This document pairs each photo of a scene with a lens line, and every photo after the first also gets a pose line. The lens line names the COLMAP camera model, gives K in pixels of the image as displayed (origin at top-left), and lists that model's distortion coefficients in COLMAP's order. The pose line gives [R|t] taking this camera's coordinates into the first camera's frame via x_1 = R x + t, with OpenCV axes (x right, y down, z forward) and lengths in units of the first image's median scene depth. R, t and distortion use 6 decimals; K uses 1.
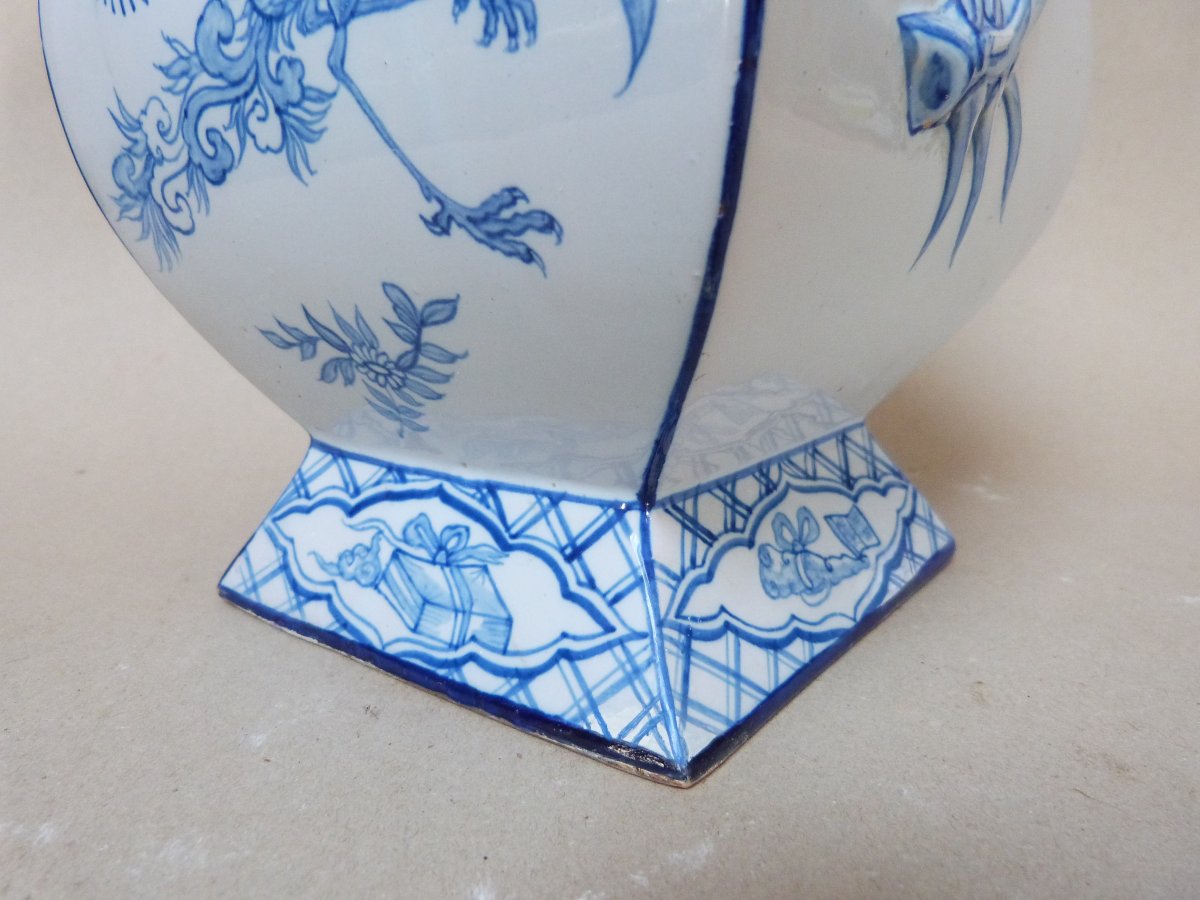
lens RADIAL K [[898.9, 0, 600.0], [0, 898.9, 450.0], [0, 0, 1]] dist [-0.038085, -0.001666]
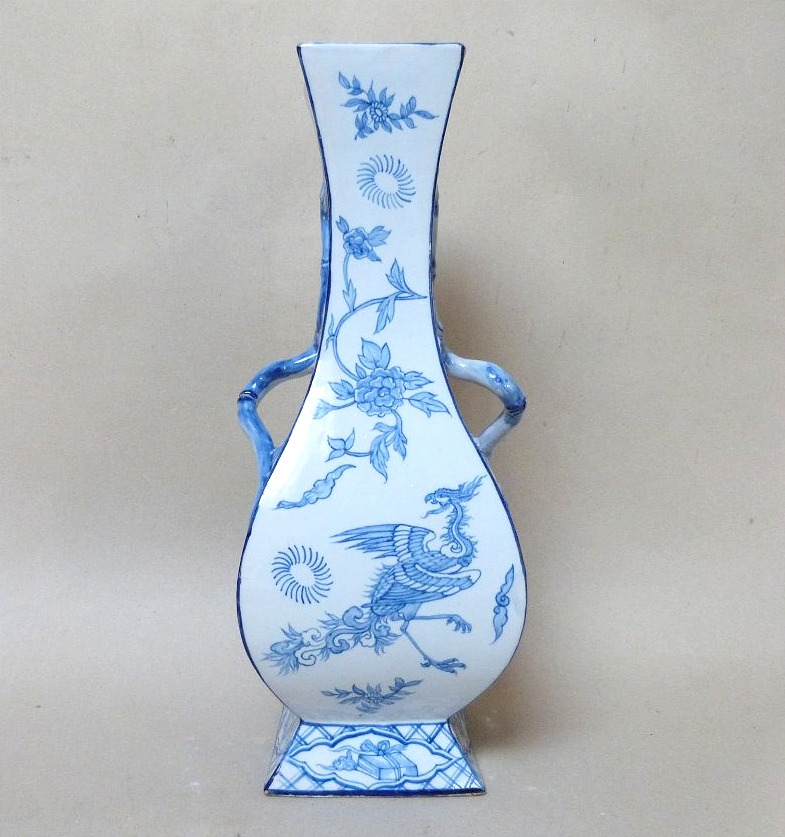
lens RADIAL K [[916.5, 0, 392.5], [0, 916.5, 418.5], [0, 0, 1]] dist [-0.012496, 0.001469]
pose [[0.767603, -0.040932, 0.639617, -2.404200], [0.112370, 0.991096, -0.071430, -0.899991], [-0.630998, 0.126704, 0.765368, -1.797033]]
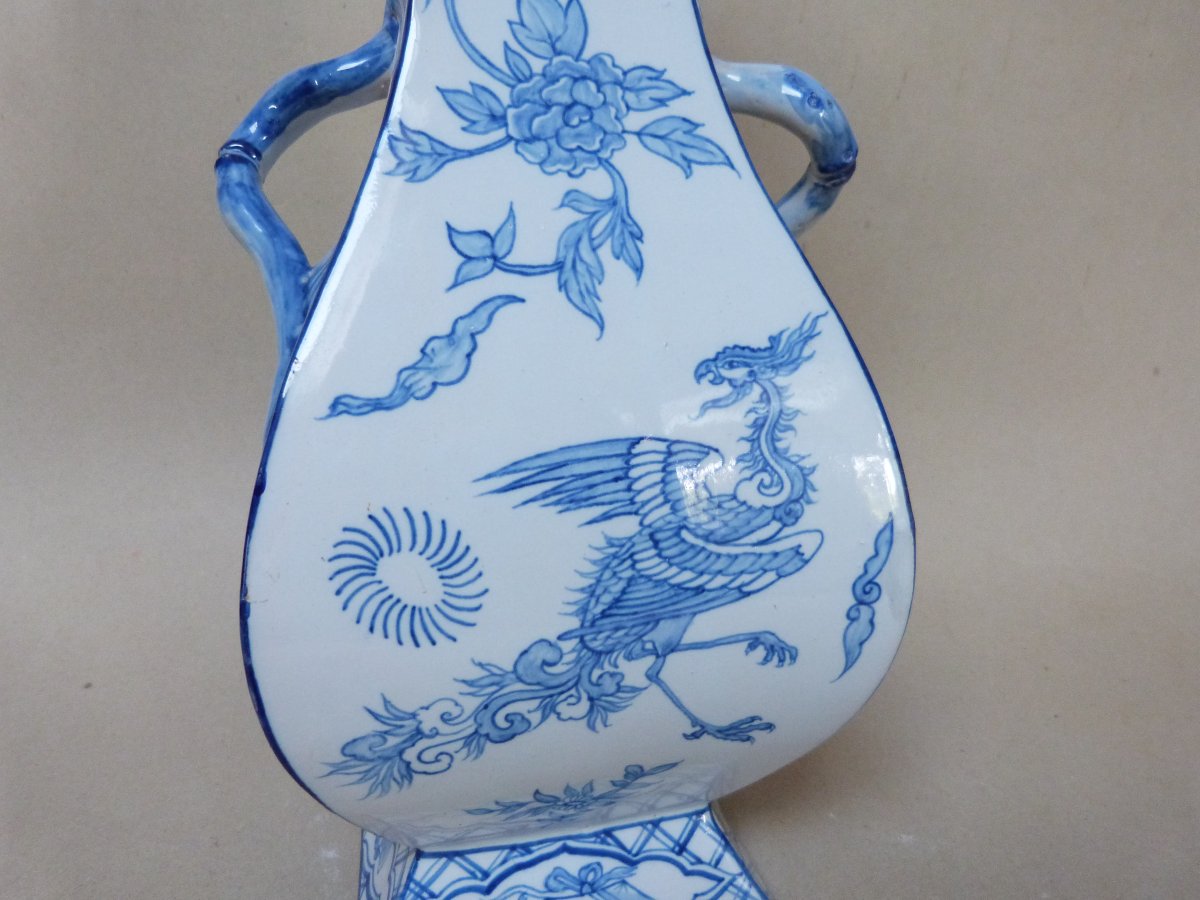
lens RADIAL K [[898.9, 0, 600.0], [0, 898.9, 450.0], [0, 0, 1]] dist [-0.038085, -0.001666]
pose [[0.636524, -0.198278, 0.745334, -1.302861], [0.148730, 0.979807, 0.133636, -0.924541], [-0.756781, 0.025791, 0.653160, -0.029620]]
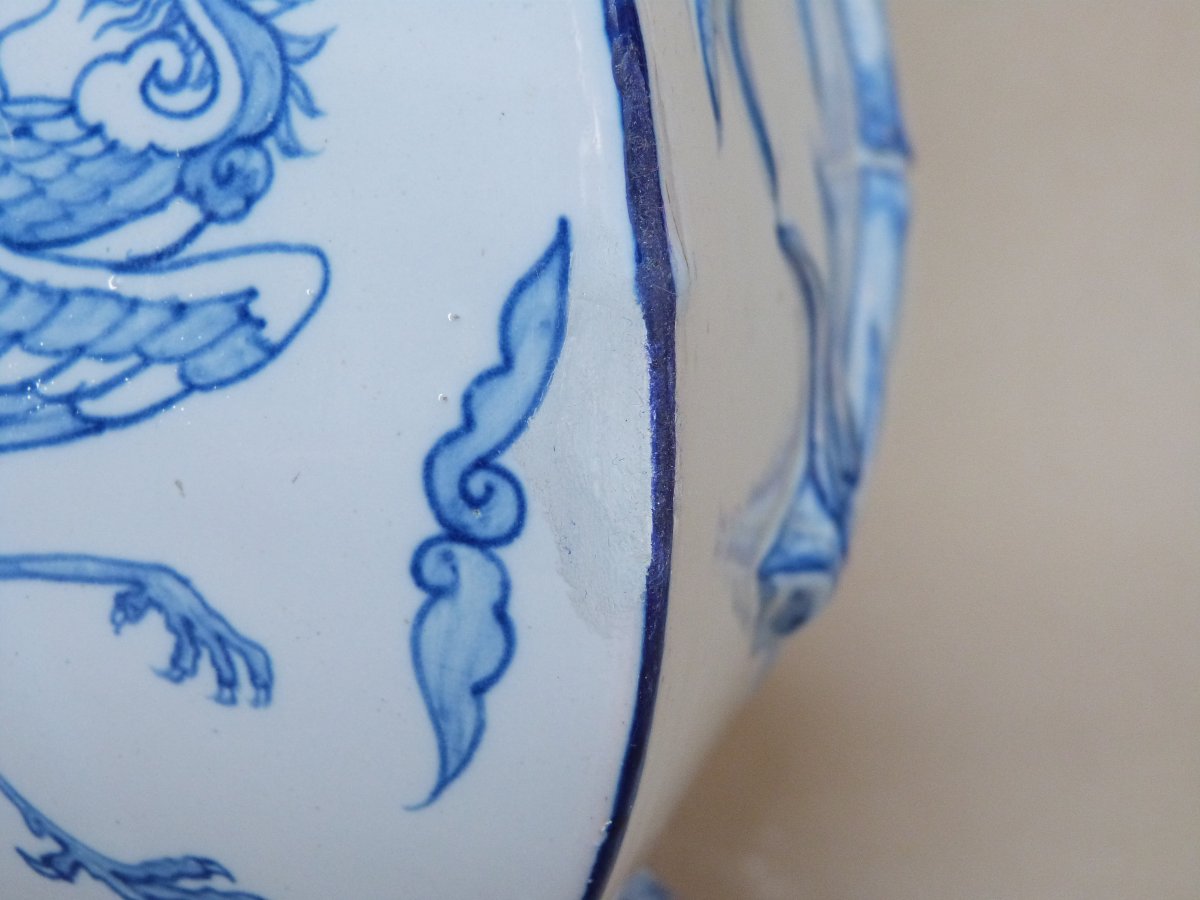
lens RADIAL K [[1745.0, 0, 600.0], [0, 1745.0, 450.0], [0, 0, 1]] dist [-0.171488, 0.098745]
pose [[0.926712, -0.038489, 0.373796, -0.220968], [0.031915, 0.999208, 0.023763, -0.472960], [-0.374414, -0.010092, 0.927207, -0.175712]]
